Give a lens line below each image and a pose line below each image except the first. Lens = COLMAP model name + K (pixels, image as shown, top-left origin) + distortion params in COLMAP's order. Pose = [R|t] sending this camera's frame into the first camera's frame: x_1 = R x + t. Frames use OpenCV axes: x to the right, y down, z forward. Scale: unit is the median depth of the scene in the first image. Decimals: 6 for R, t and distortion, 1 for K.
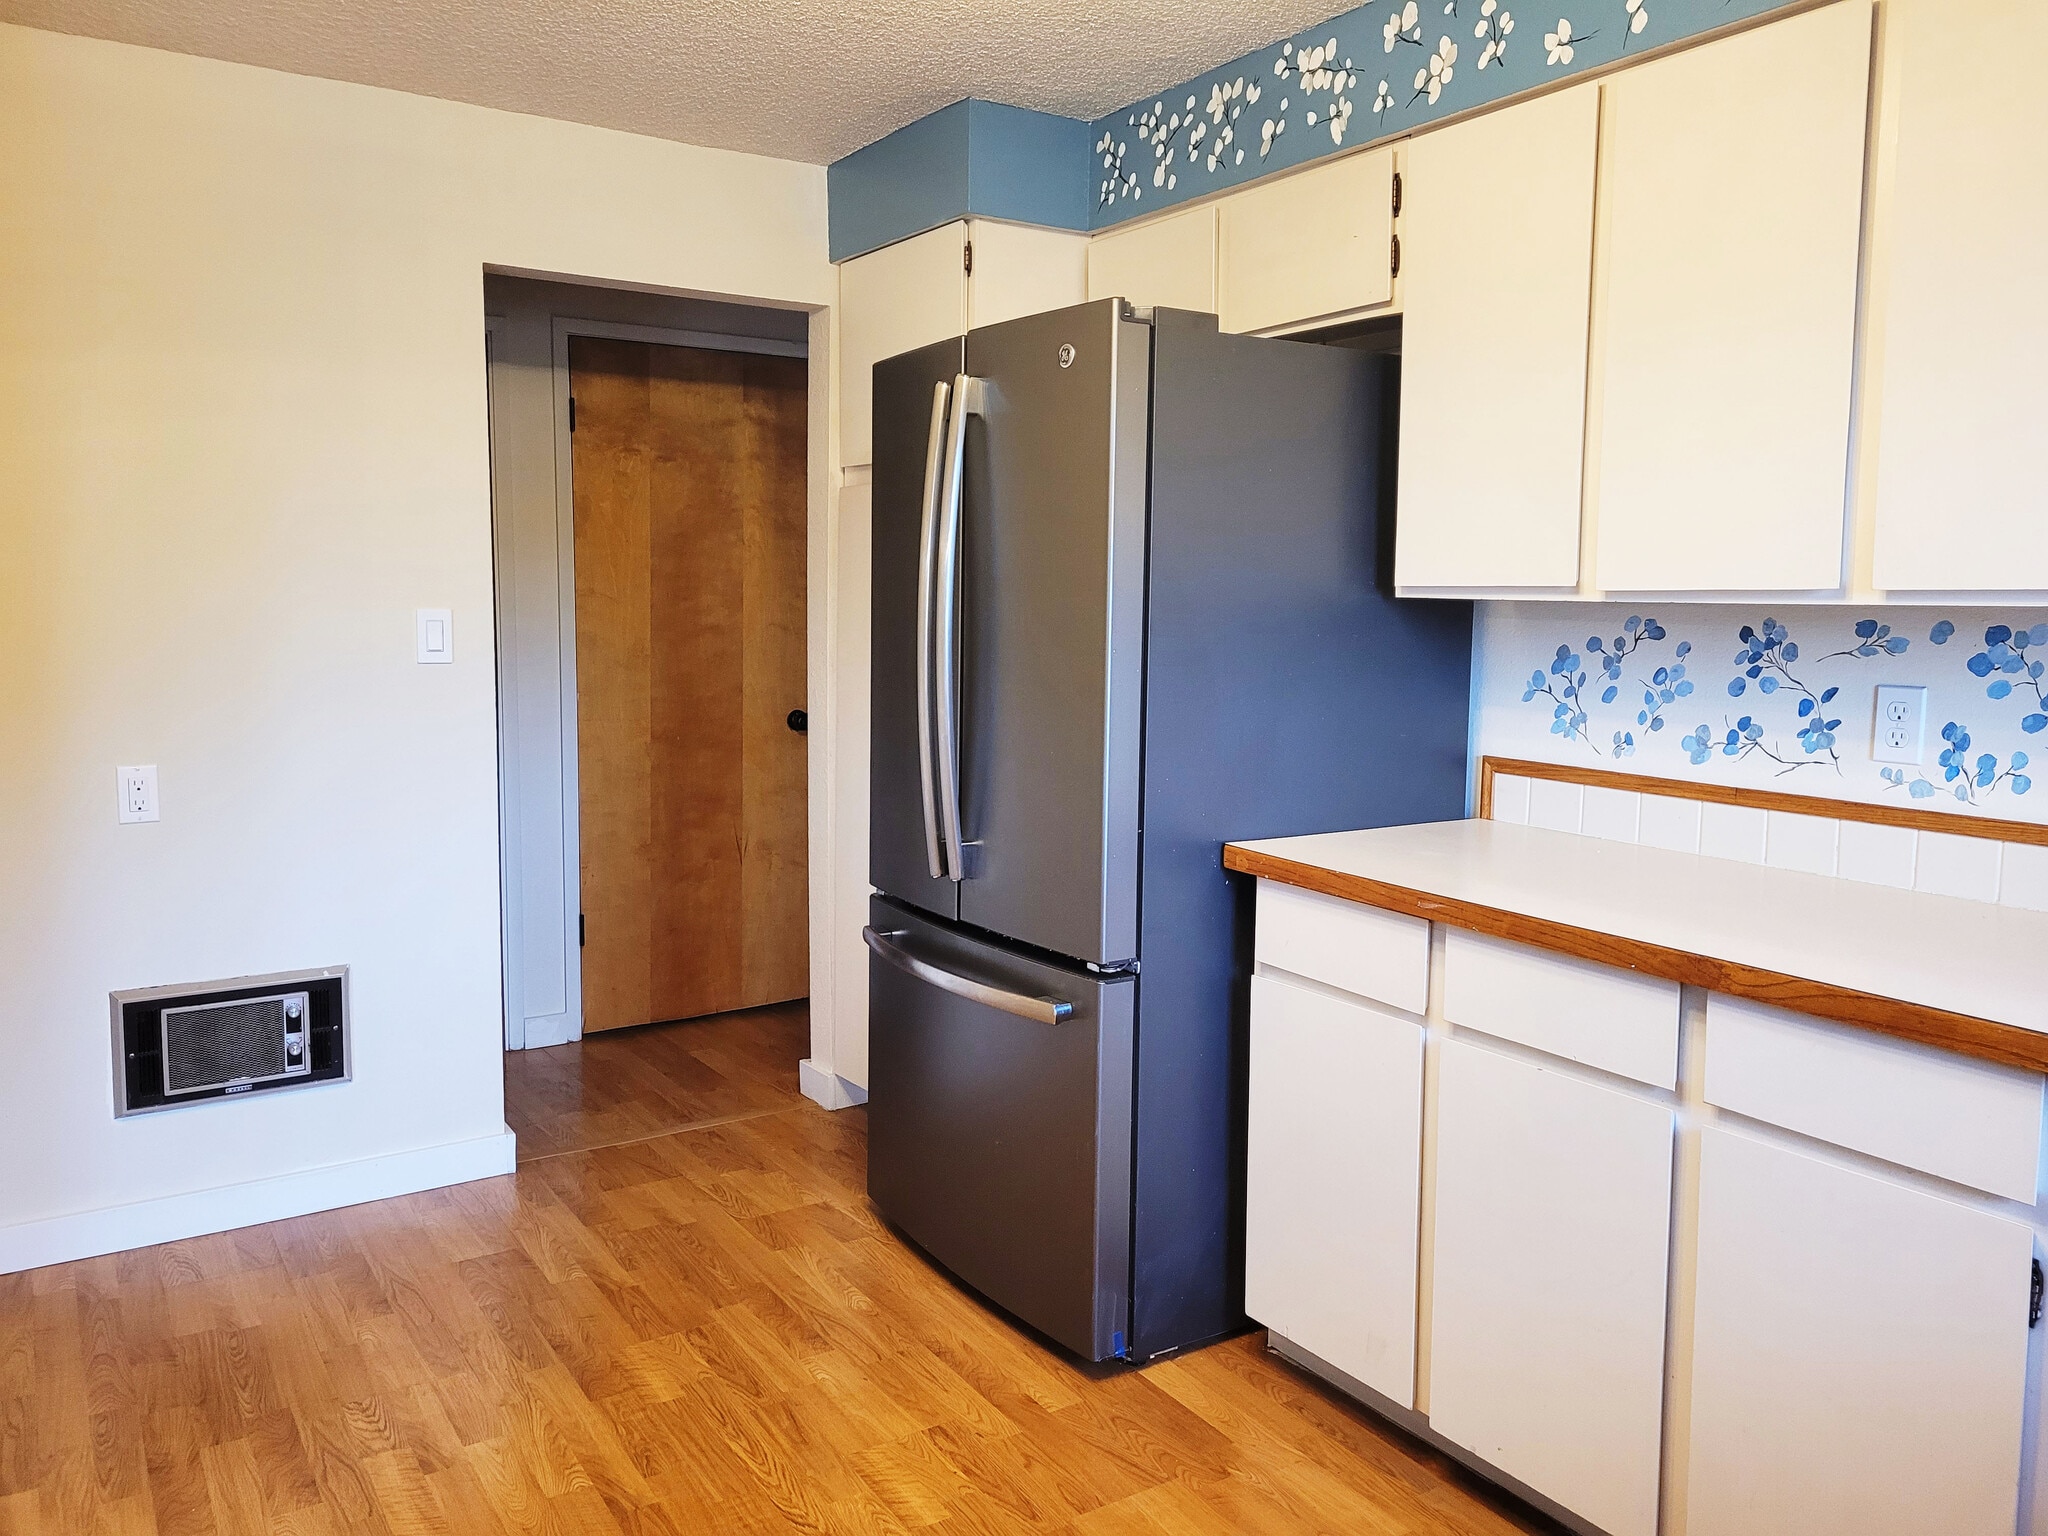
lens RADIAL K [[1467.2, 0, 1042.8], [0, 1467.2, 769.4], [0, 0, 1]] dist [0.002041, 0.003193]
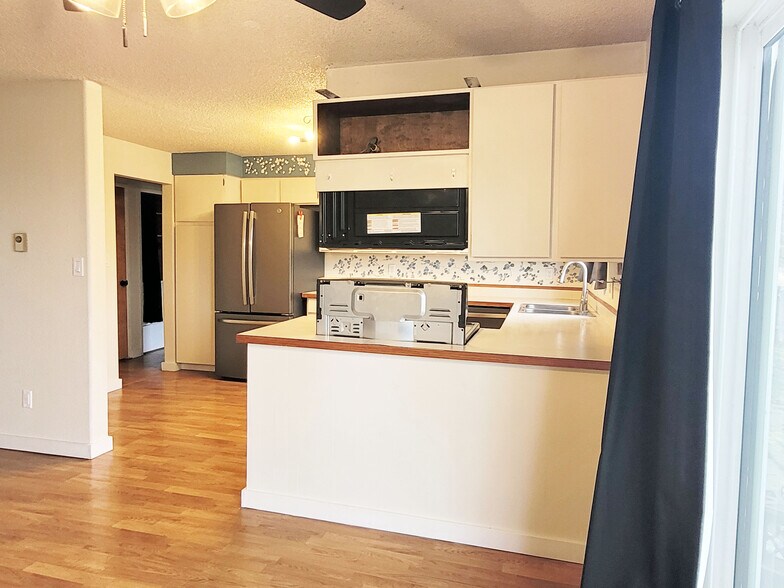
lens RADIAL K [[561.7, 0, 386.2], [0, 561.7, 298.3], [0, 0, 1]] dist [0.002041, 0.003193]
pose [[0.758823, -0.051217, 0.649280, -0.987125], [0.071929, 0.997395, -0.005388, 0.098610], [-0.647312, 0.050791, 0.760531, -0.853301]]
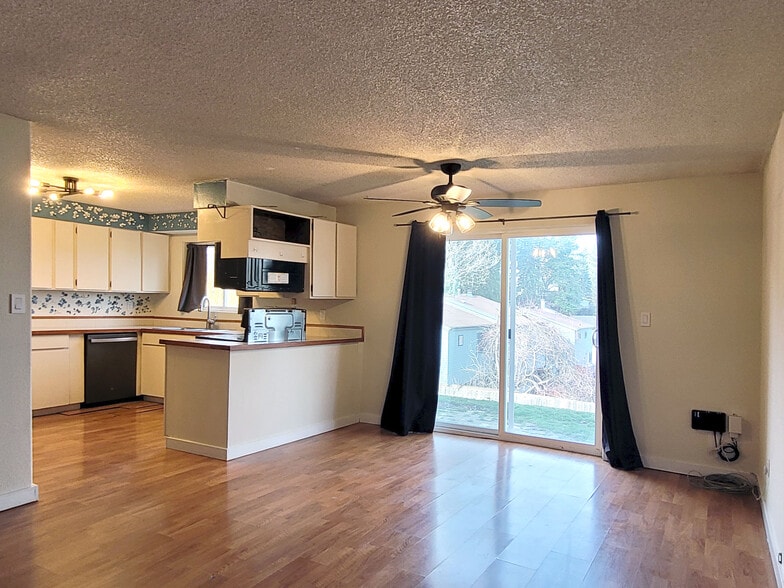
lens RADIAL K [[561.7, 0, 394.0], [0, 561.7, 293.0], [0, 0, 1]] dist [0.002041, 0.003193]
pose [[-0.448194, -0.005005, 0.893922, -3.544693], [0.081590, 0.995582, 0.046482, -0.213856], [-0.890205, 0.093768, -0.445806, 1.844800]]
